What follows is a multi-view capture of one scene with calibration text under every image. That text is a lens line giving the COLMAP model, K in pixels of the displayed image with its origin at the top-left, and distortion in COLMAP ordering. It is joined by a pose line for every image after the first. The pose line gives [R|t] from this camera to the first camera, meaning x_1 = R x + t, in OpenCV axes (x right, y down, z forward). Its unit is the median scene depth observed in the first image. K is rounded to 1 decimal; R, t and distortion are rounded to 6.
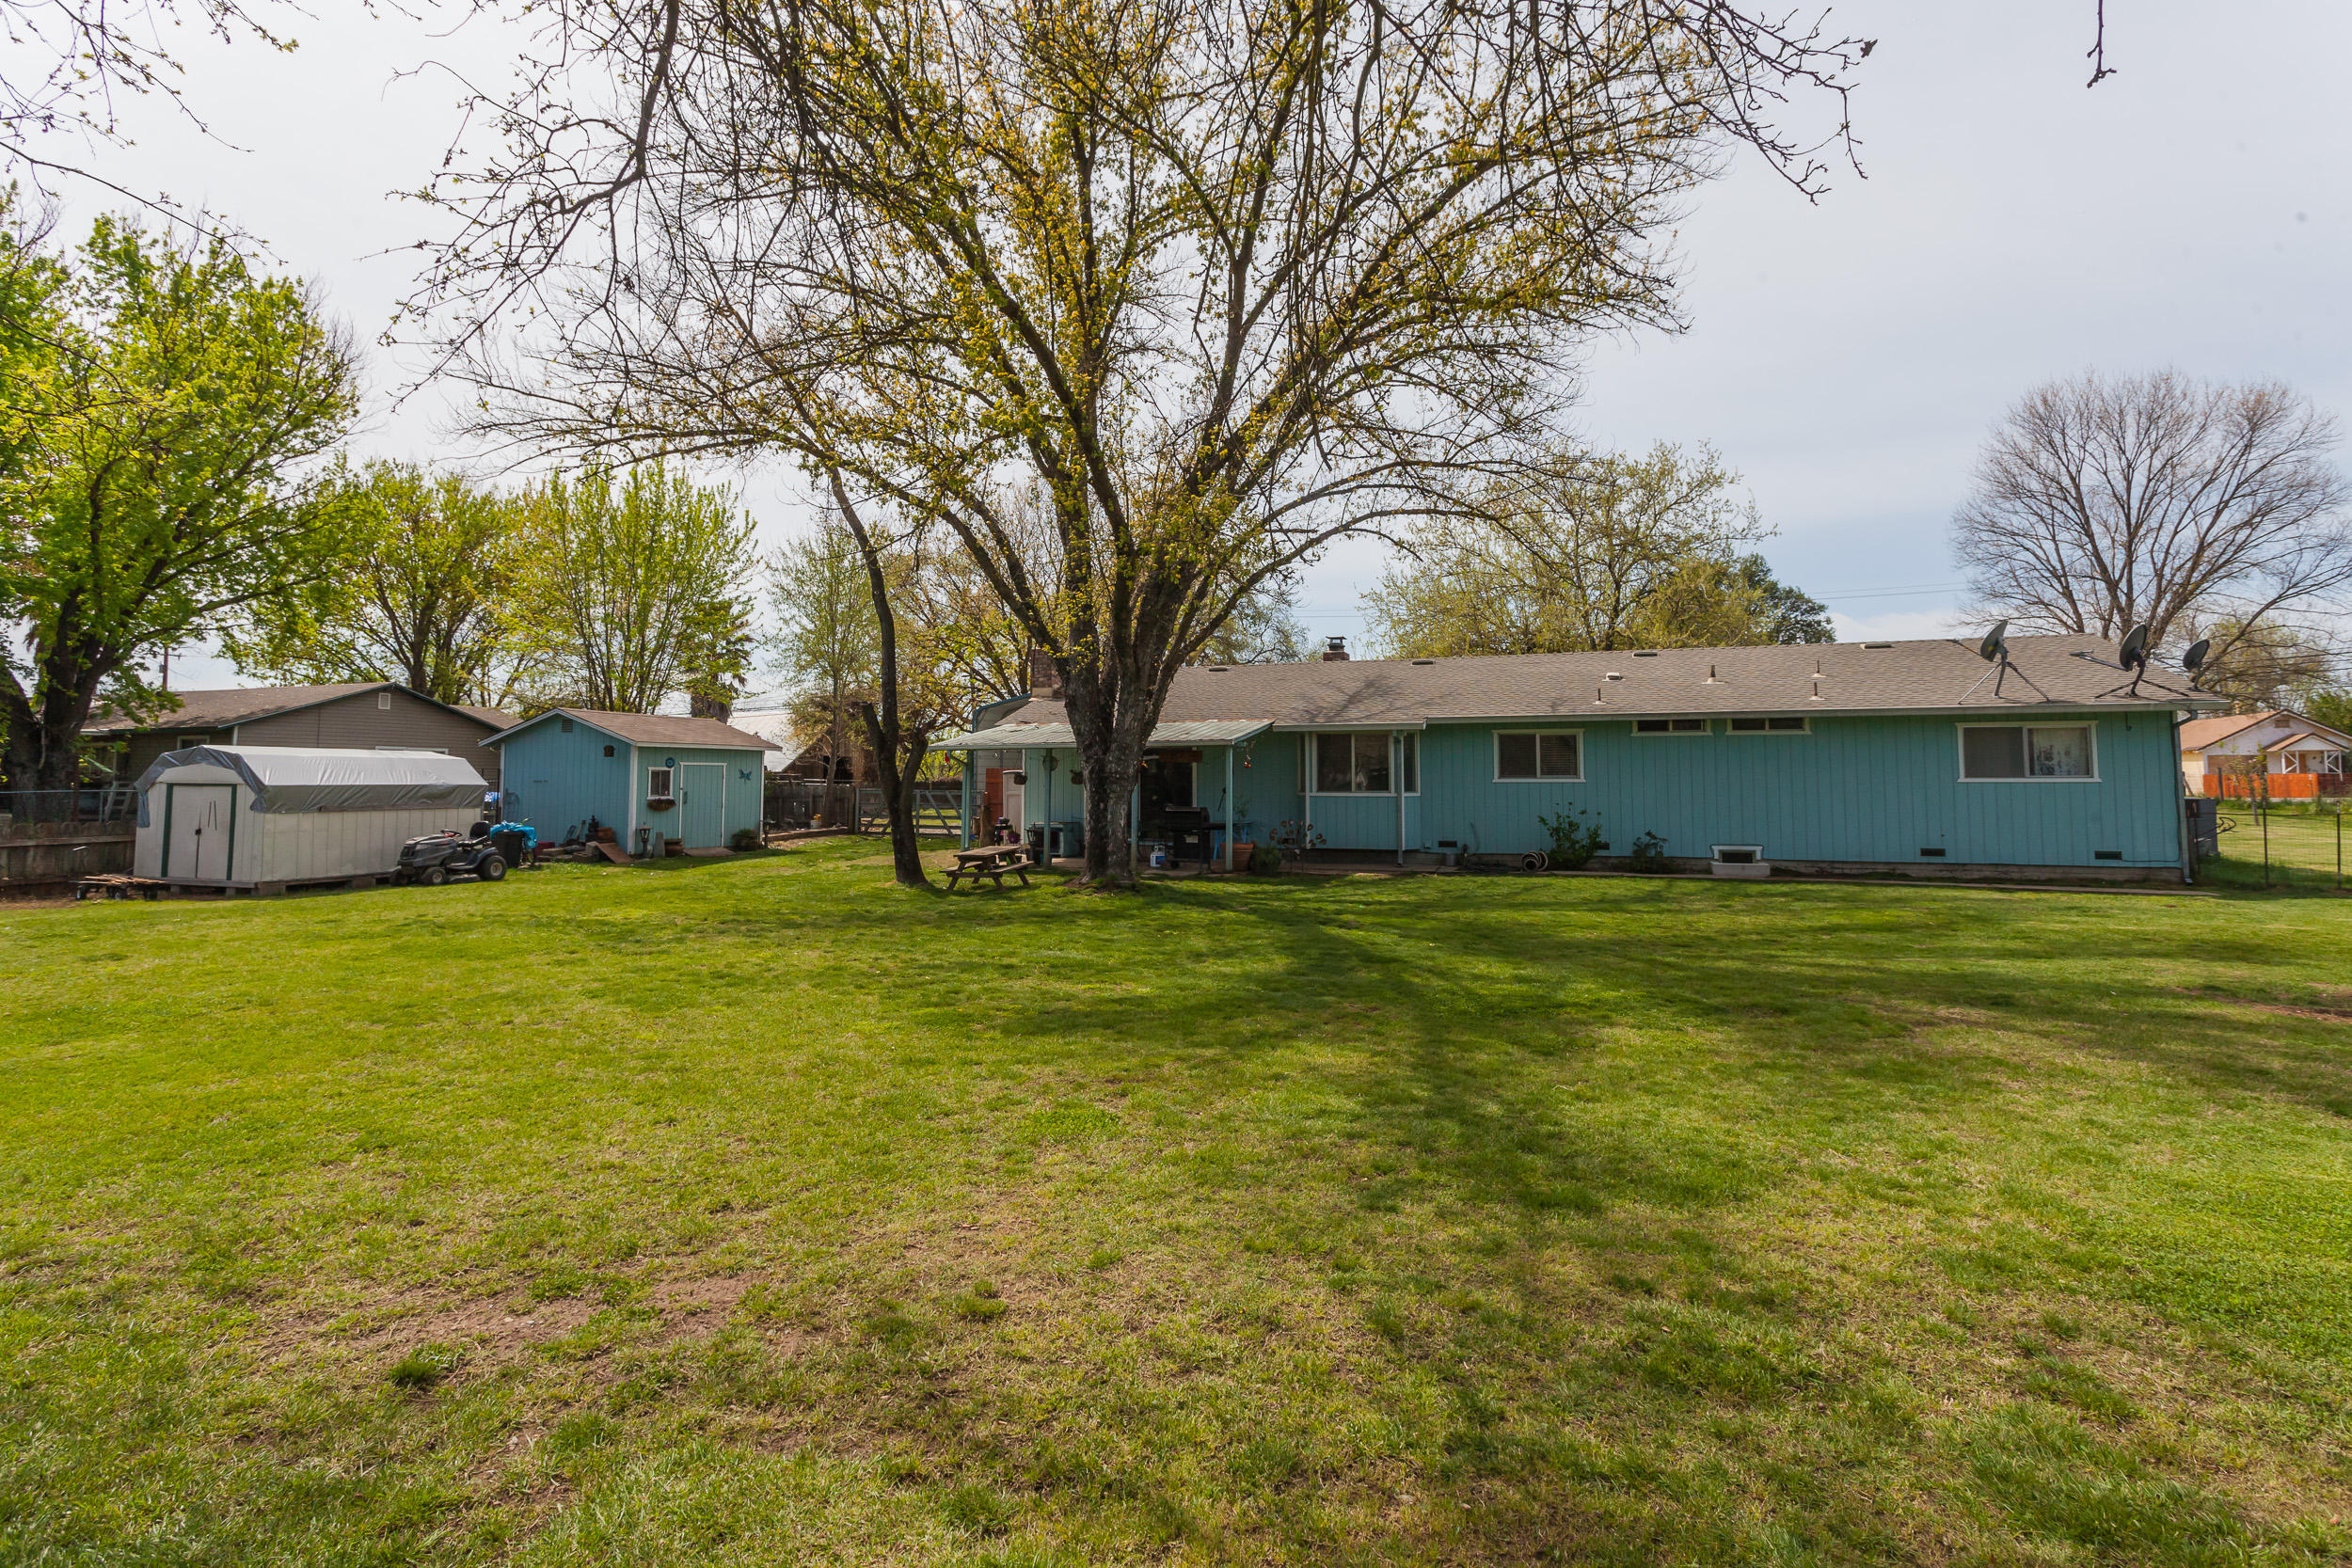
lens RADIAL K [[1164.5, 0, 1187.2], [0, 1164.5, 783.3], [0, 0, 1]] dist [0.001318, 0.002614]
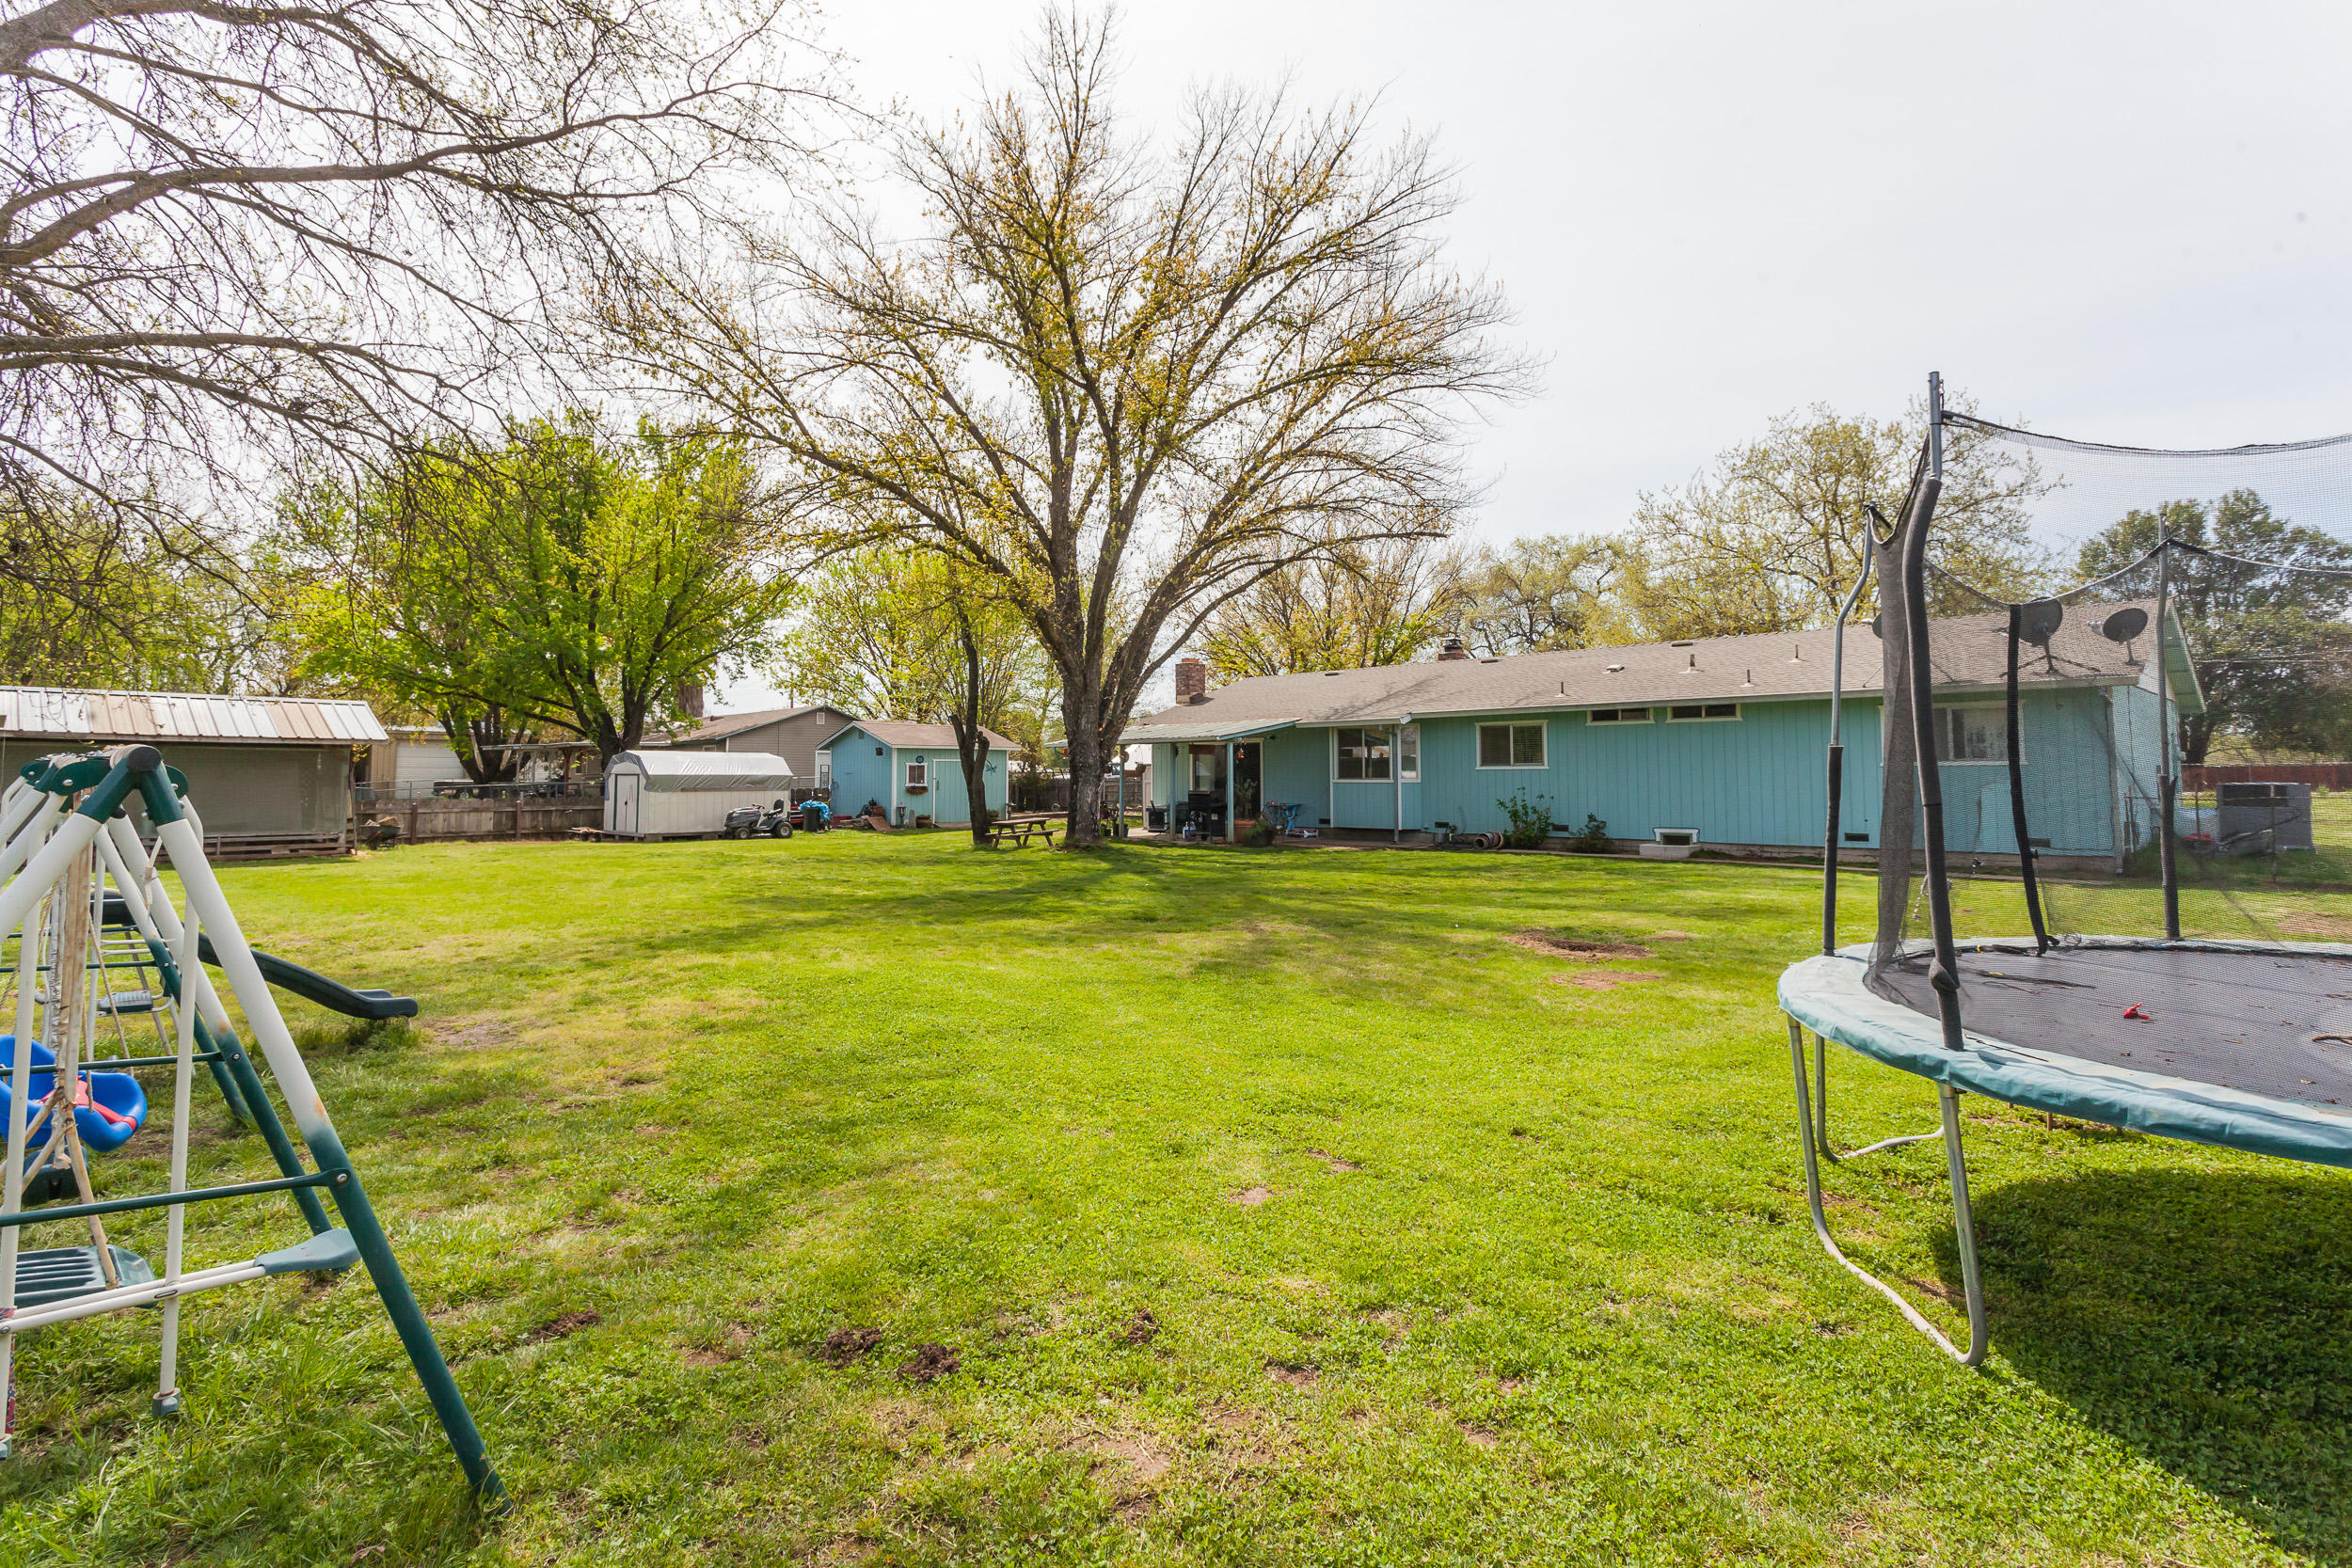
lens RADIAL K [[1164.5, 0, 1178.5], [0, 1164.5, 784.7], [0, 0, 1]] dist [0.001318, 0.002614]
pose [[0.900739, 0.000109, -0.434360, 0.516557], [0.001029, 0.999997, 0.002384, 0.010925], [0.434359, -0.002595, 0.900736, -0.132643]]
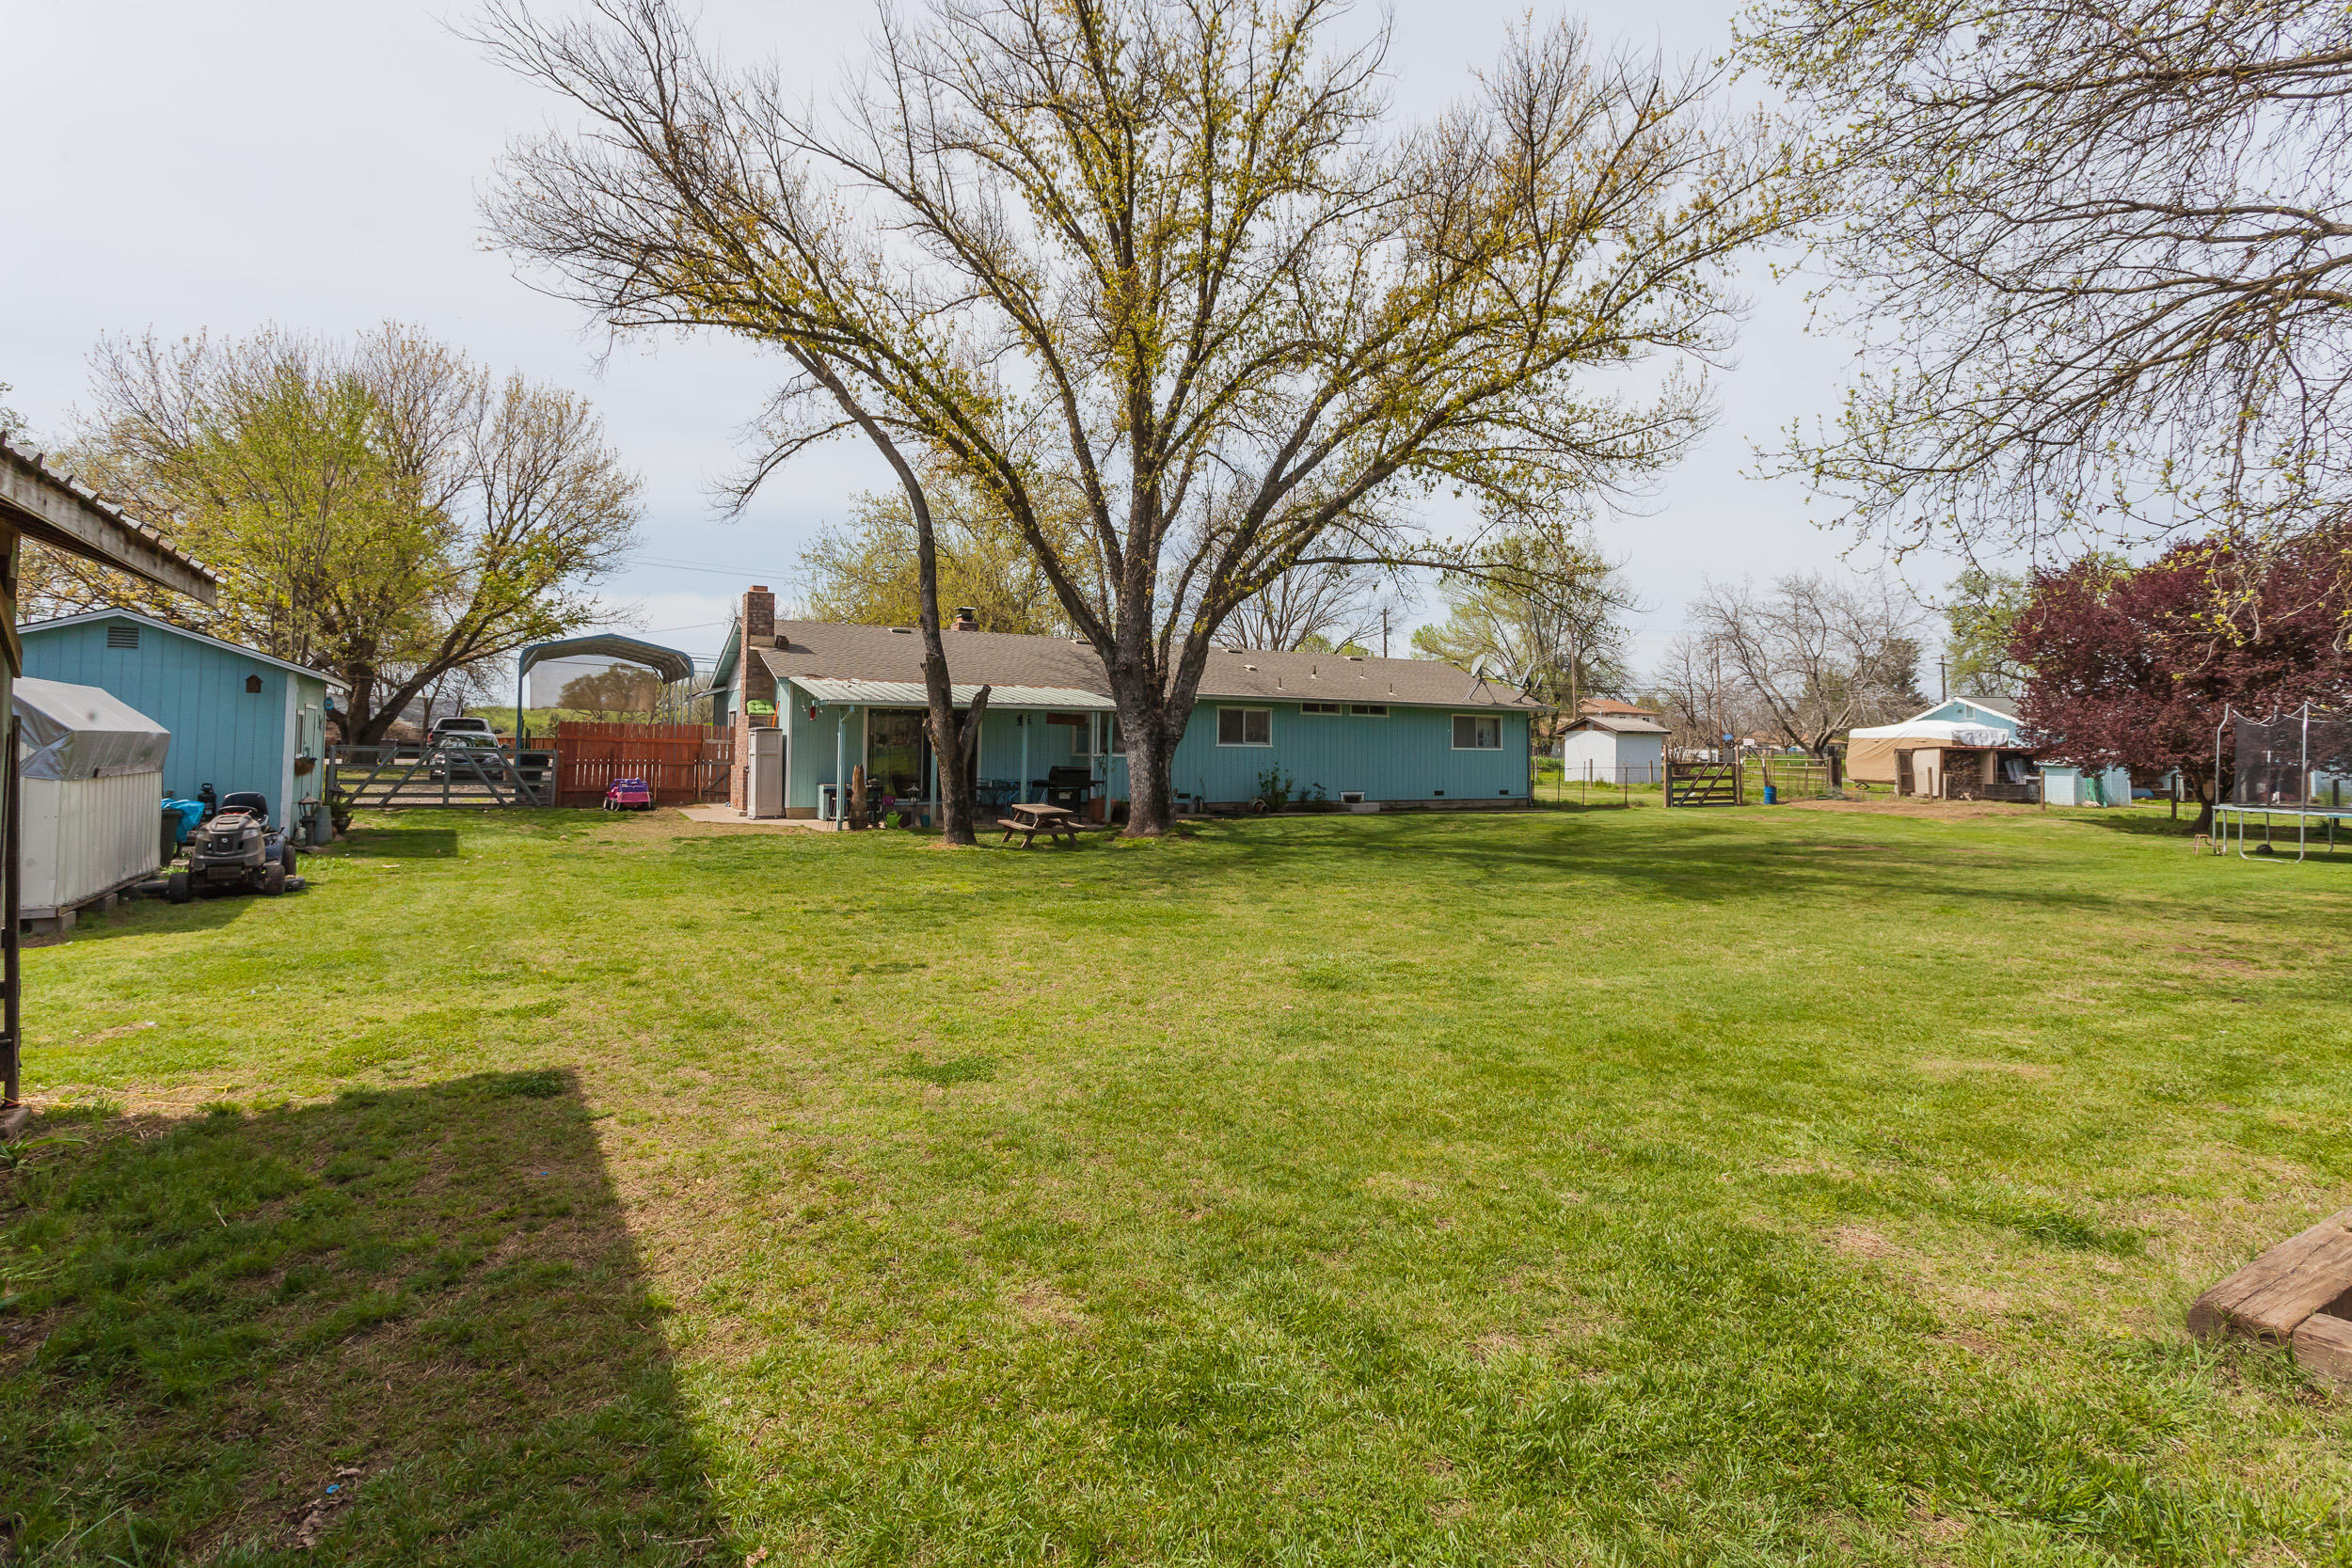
lens RADIAL K [[1164.5, 0, 1168.1], [0, 1164.5, 763.6], [0, 0, 1]] dist [0.001318, 0.002614]
pose [[0.682251, 0.000726, 0.731118, -0.759783], [-0.014180, 0.999825, 0.012239, 0.003652], [-0.730980, -0.018718, 0.682142, 0.163340]]
